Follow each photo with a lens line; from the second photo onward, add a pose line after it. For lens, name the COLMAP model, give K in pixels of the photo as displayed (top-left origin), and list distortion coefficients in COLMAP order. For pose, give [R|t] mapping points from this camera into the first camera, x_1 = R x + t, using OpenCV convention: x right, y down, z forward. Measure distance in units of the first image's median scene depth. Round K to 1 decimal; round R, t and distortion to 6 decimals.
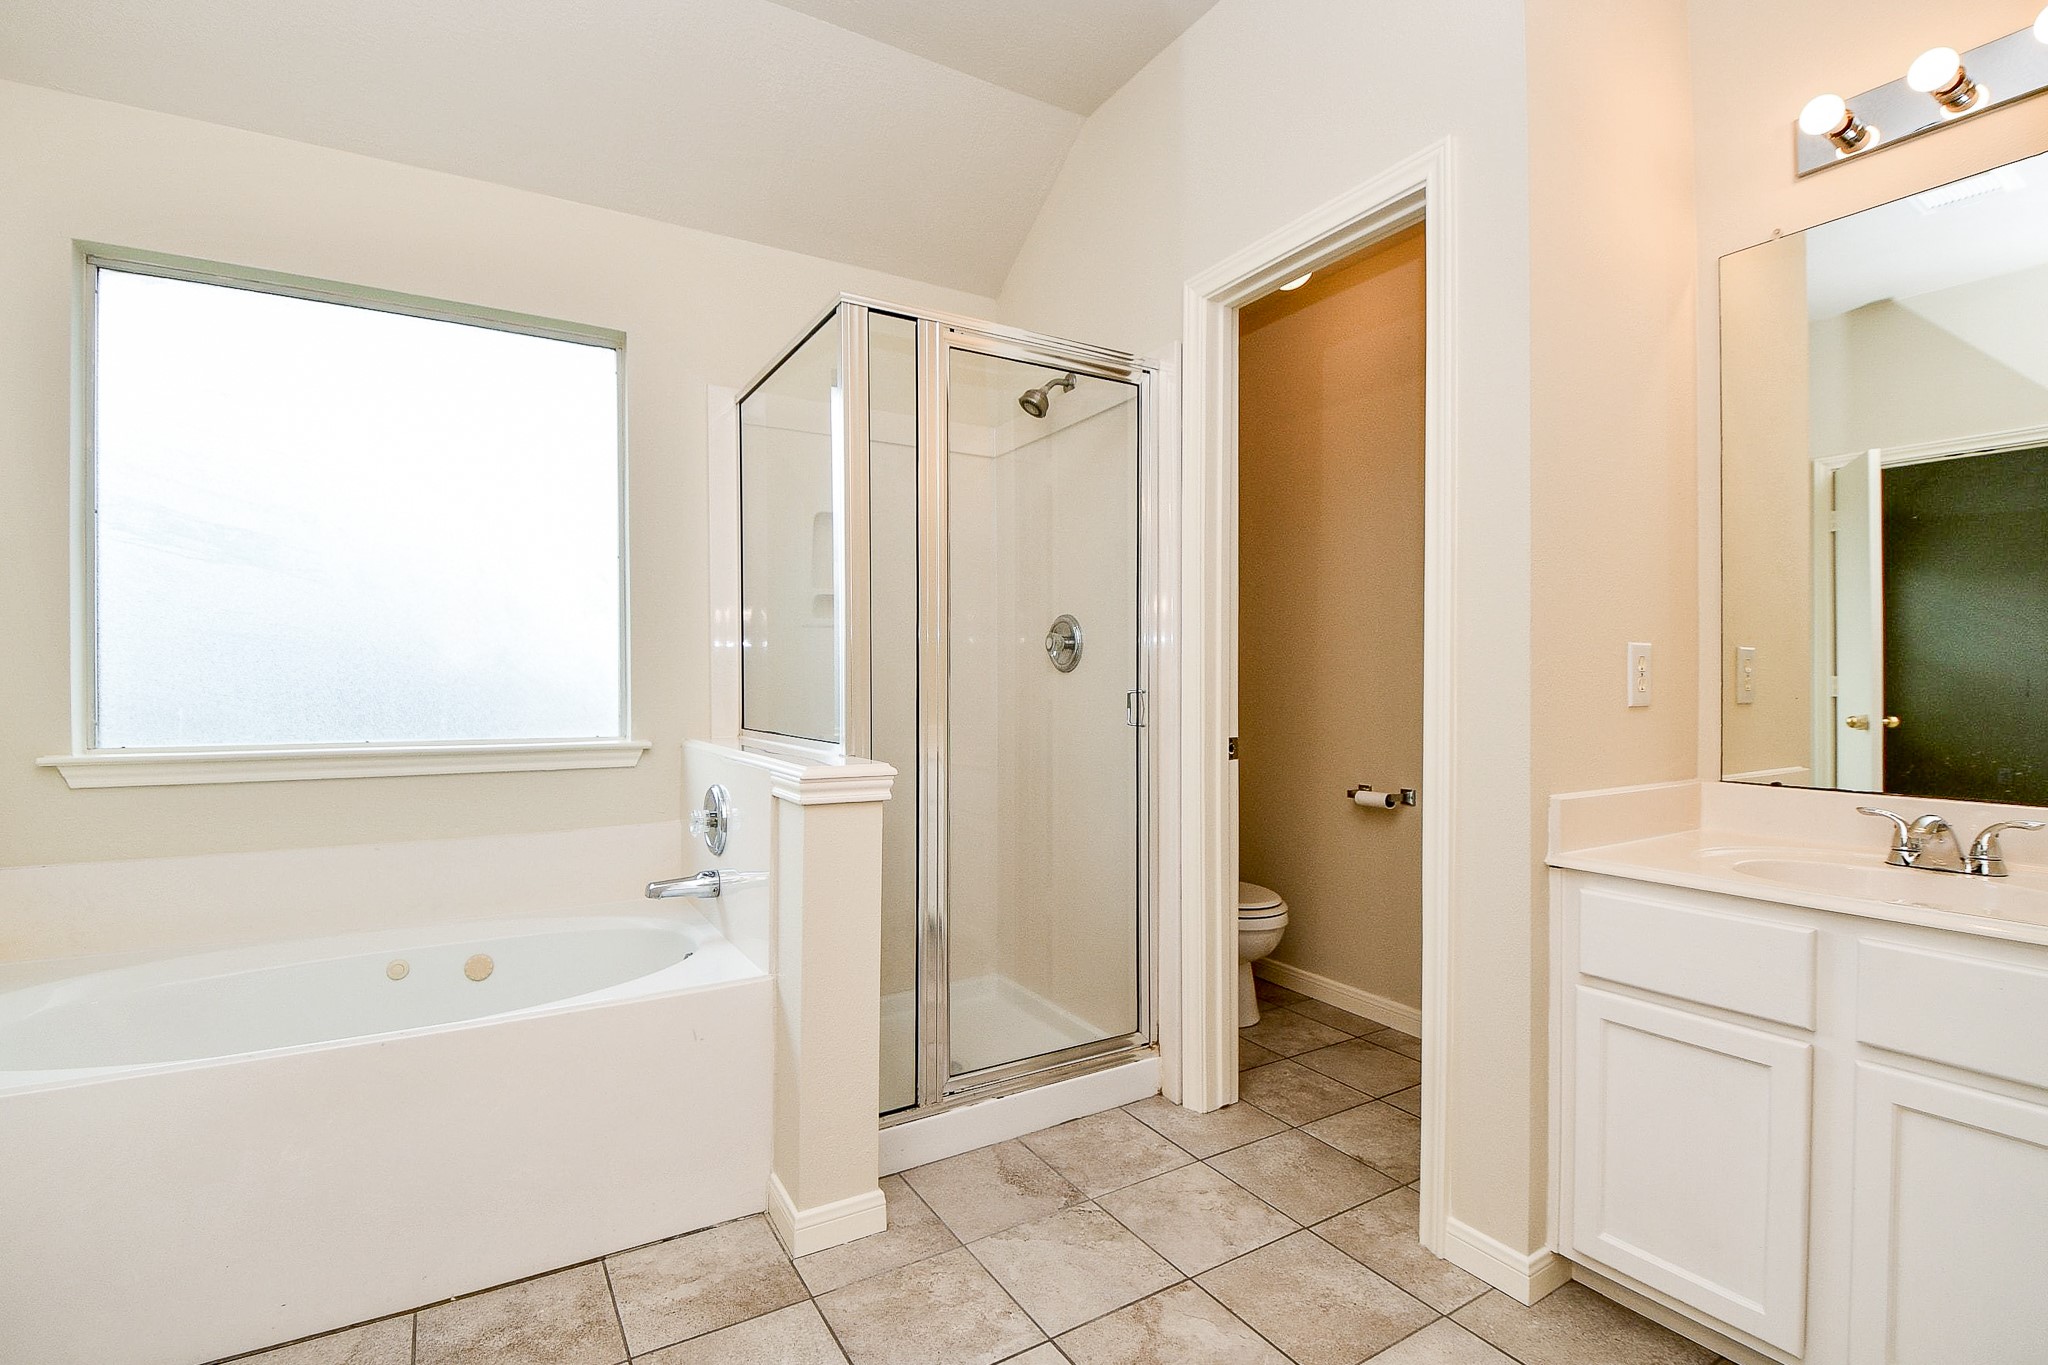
lens RADIAL K [[934.9, 0, 1020.9], [0, 934.9, 678.1], [0, 0, 1]] dist [0.003609, -0.011928]
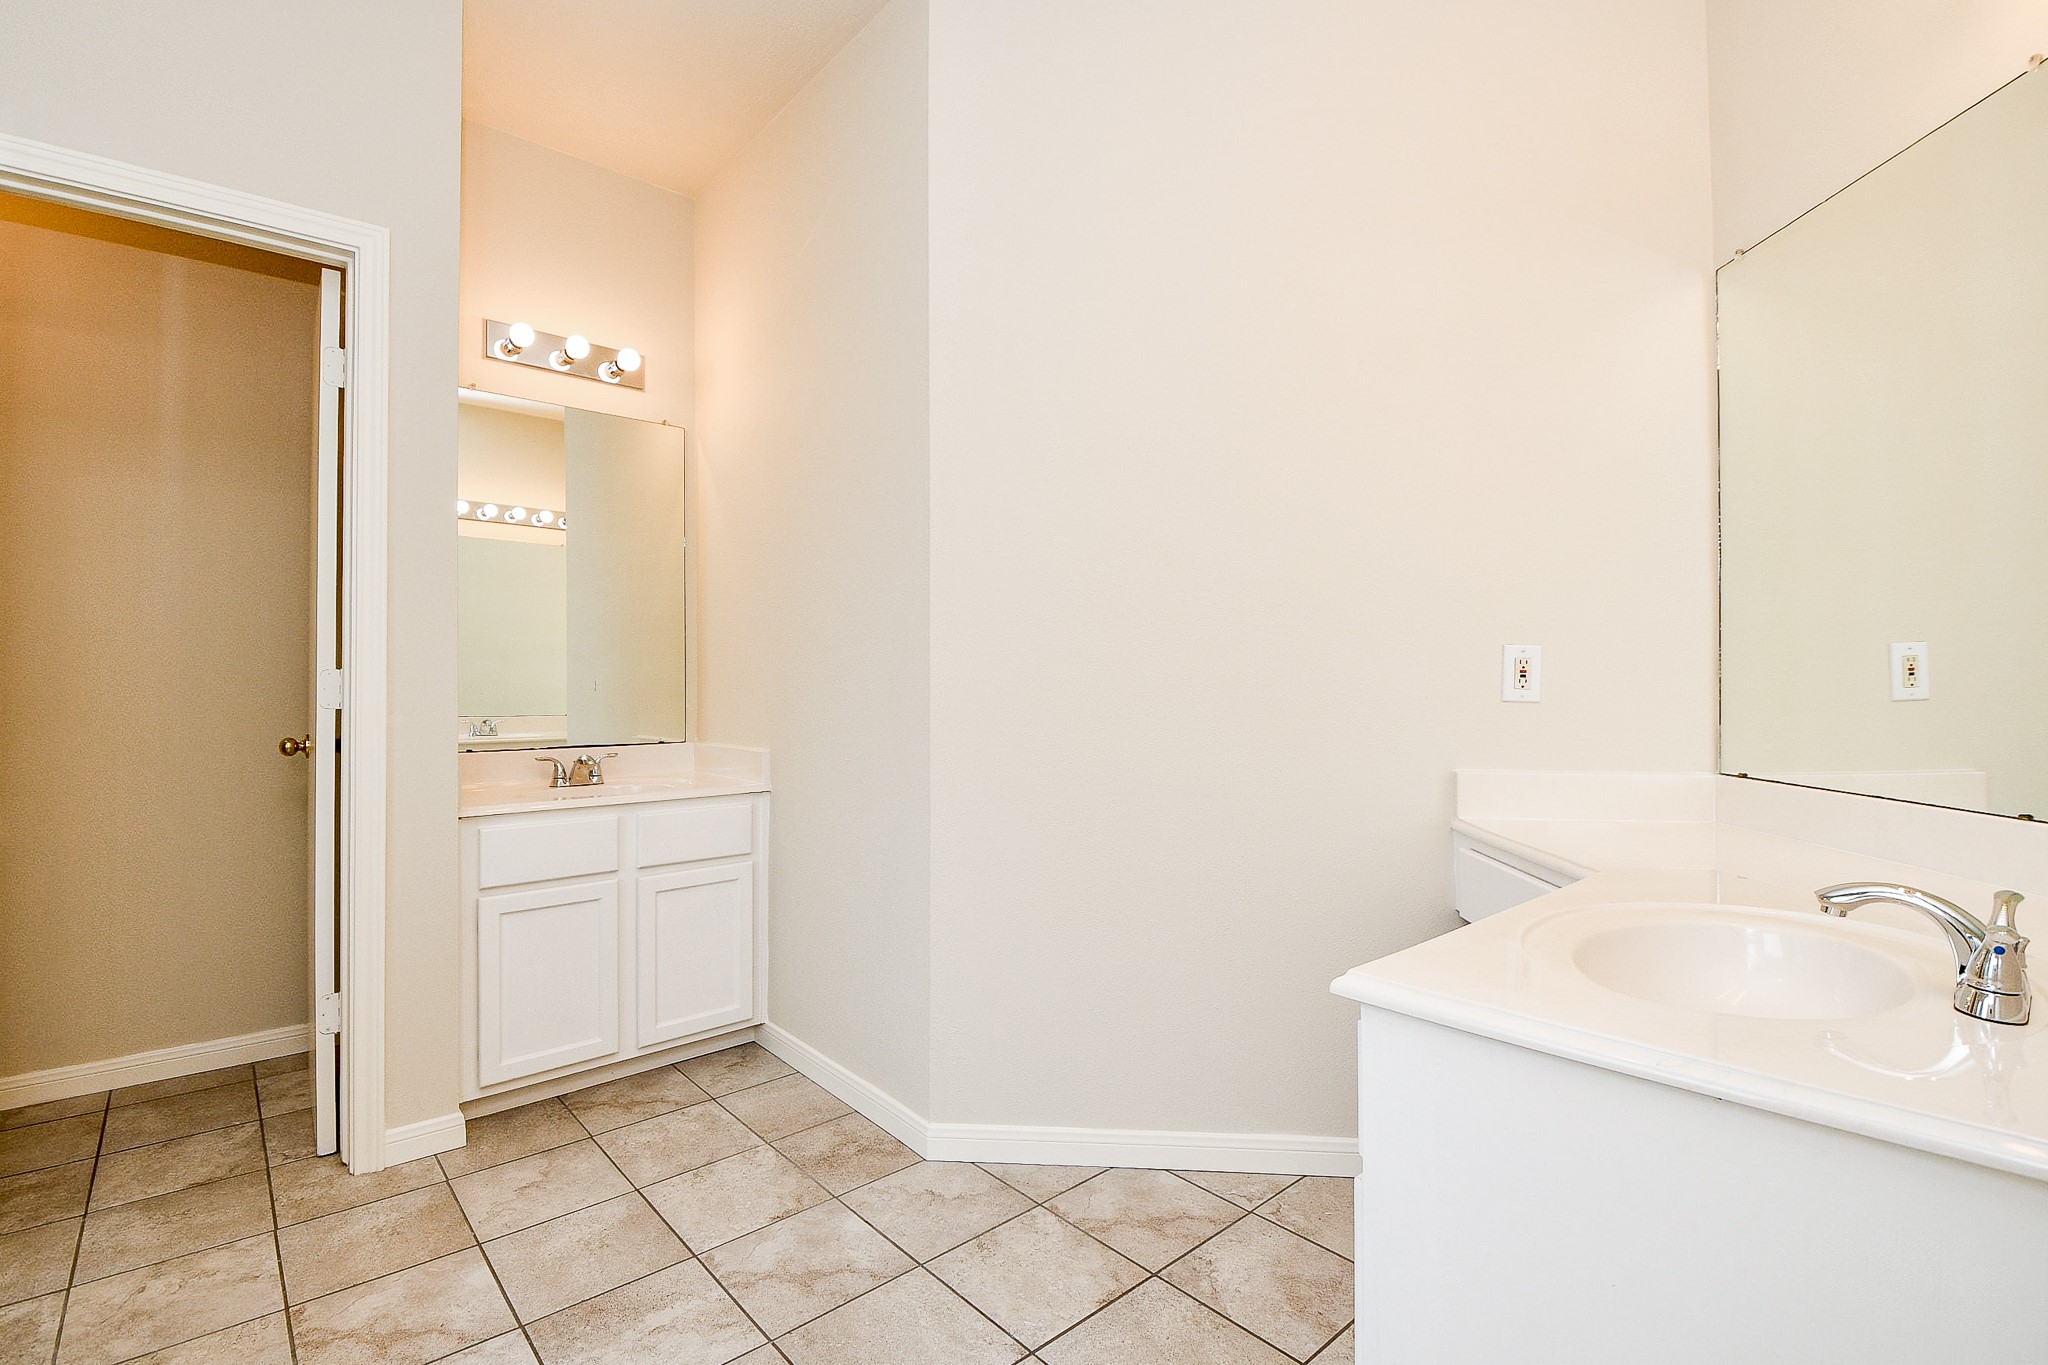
lens RADIAL K [[934.9, 0, 1023.9], [0, 934.9, 686.0], [0, 0, 1]] dist [0.003609, -0.011928]
pose [[-0.186594, -0.007373, 0.982409, -0.894715], [-0.011082, 0.999924, 0.005400, -0.003390], [-0.982375, -0.009879, -0.186662, 0.454463]]
